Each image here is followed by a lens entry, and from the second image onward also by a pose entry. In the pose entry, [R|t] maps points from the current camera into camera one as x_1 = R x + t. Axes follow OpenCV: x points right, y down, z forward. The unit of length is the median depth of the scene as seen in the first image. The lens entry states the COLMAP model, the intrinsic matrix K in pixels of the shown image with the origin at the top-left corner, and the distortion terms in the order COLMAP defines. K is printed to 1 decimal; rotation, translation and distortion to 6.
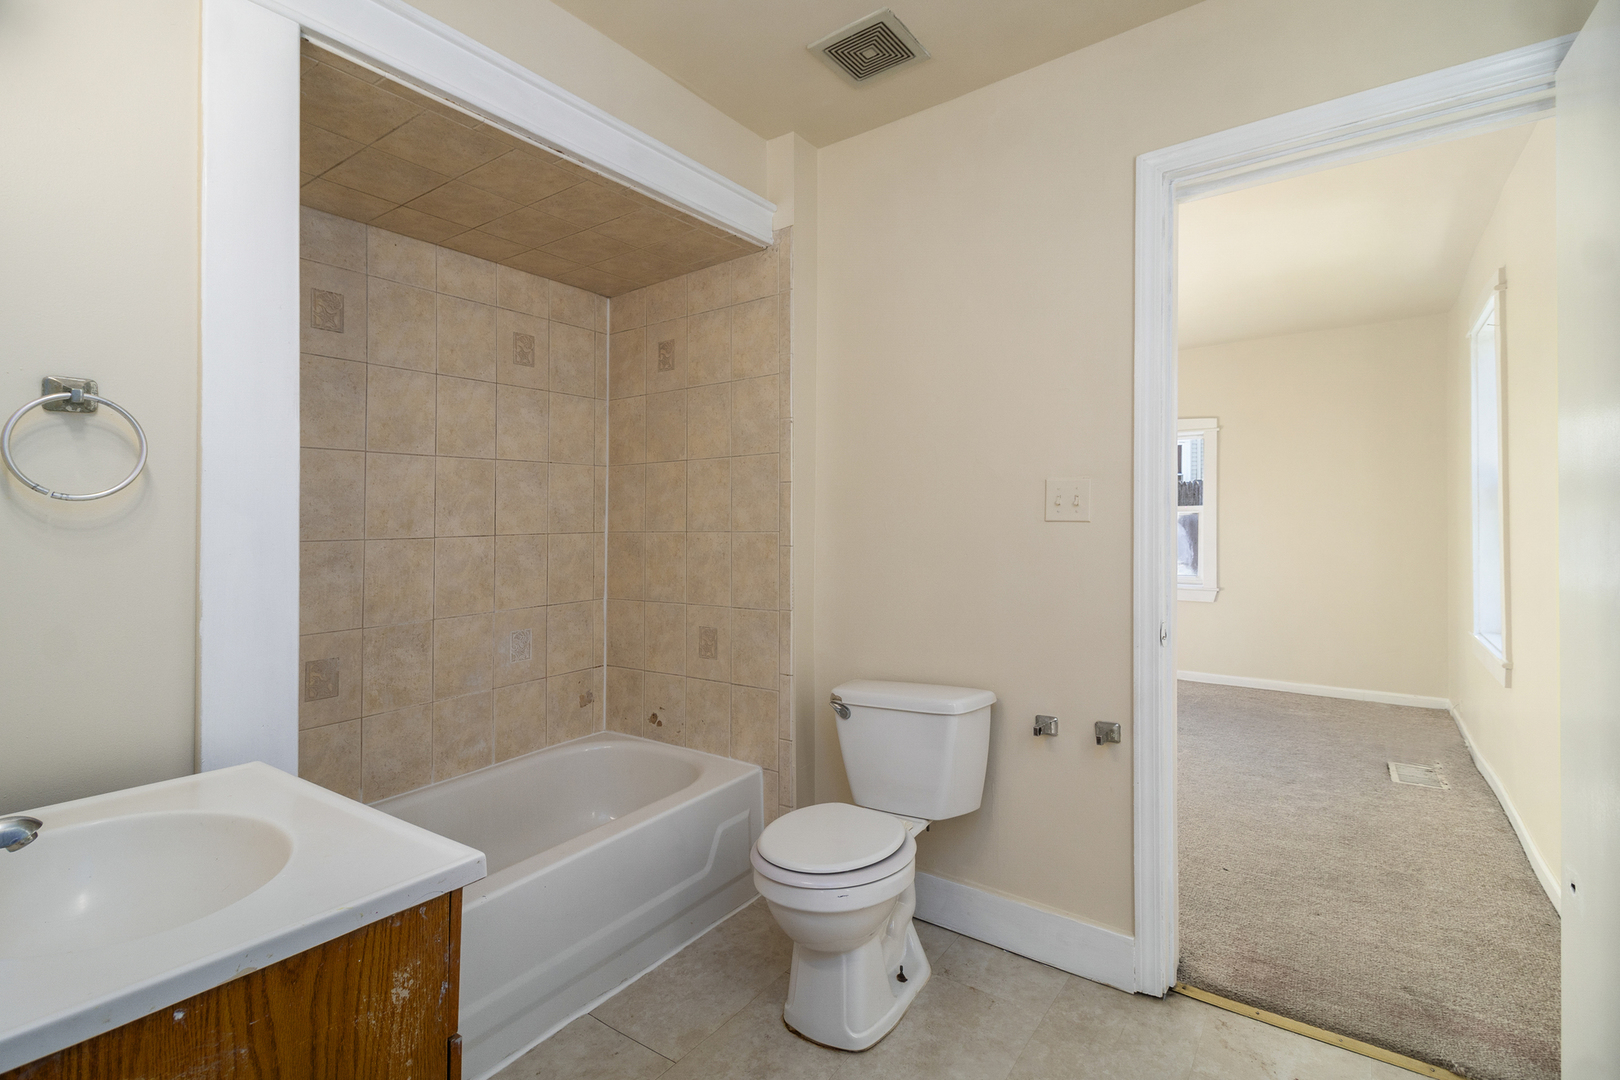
lens RADIAL K [[725.8, 0, 808.4], [0, 725.8, 512.3], [0, 0, 1]] dist [0.008298, -0.000330]
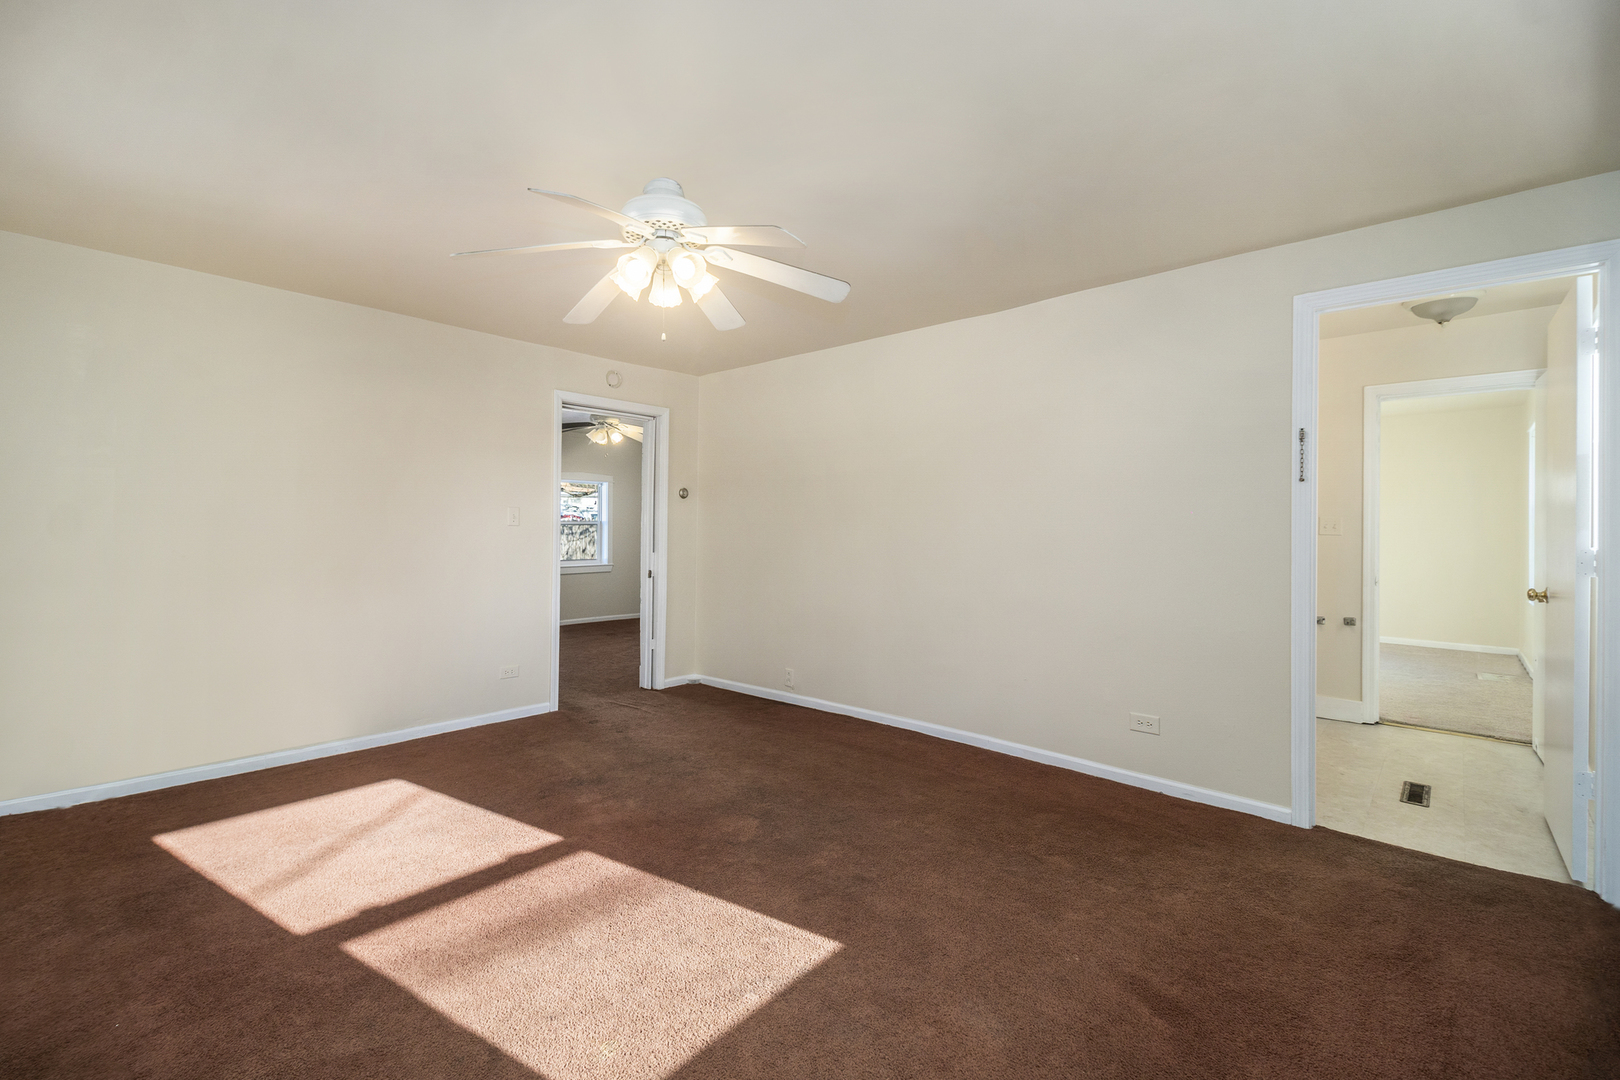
lens RADIAL K [[698.4, 0, 811.7], [0, 698.4, 511.5], [0, 0, 1]] dist [0.000559, -0.000007]
pose [[0.994680, 0.016497, -0.101683, -1.182889], [-0.017315, 0.999824, -0.007171, -0.021908], [0.101547, 0.008894, 0.994791, -1.565022]]
